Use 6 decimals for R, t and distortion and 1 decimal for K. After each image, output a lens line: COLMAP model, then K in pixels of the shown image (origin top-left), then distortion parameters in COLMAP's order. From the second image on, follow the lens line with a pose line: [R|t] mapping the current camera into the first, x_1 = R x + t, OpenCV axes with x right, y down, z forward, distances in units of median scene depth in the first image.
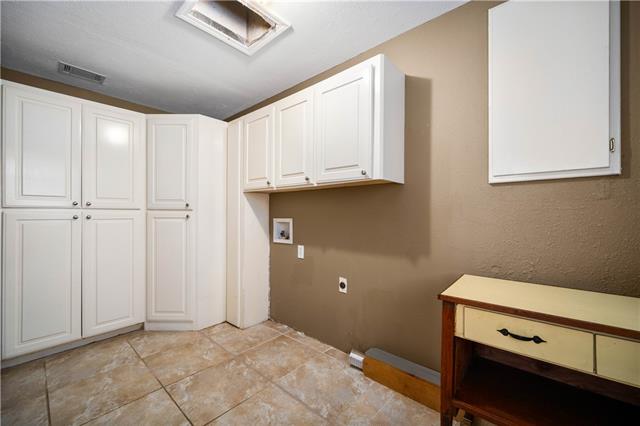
lens RADIAL K [[252.4, 0, 320.0], [0, 252.4, 213.0], [0, 0, 1]] dist [-0.001465, -0.000297]
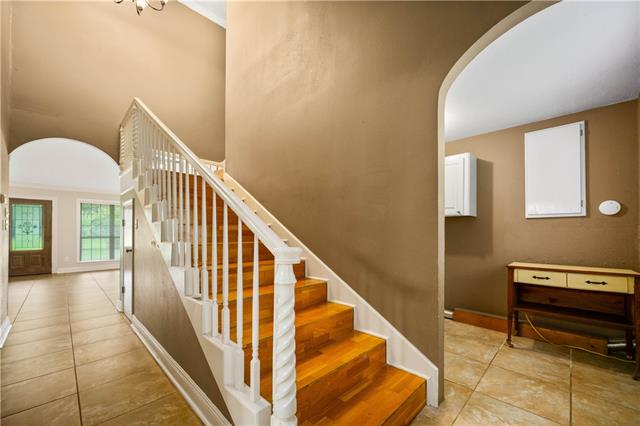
lens RADIAL K [[257.8, 0, 319.1], [0, 257.8, 229.5], [0, 0, 1]] dist [-0.000717, -0.000048]
pose [[0.998020, -0.002790, -0.062831, -0.889029], [0.002201, 0.999953, -0.009444, -0.007973], [0.062855, 0.009287, 0.997979, -1.211293]]
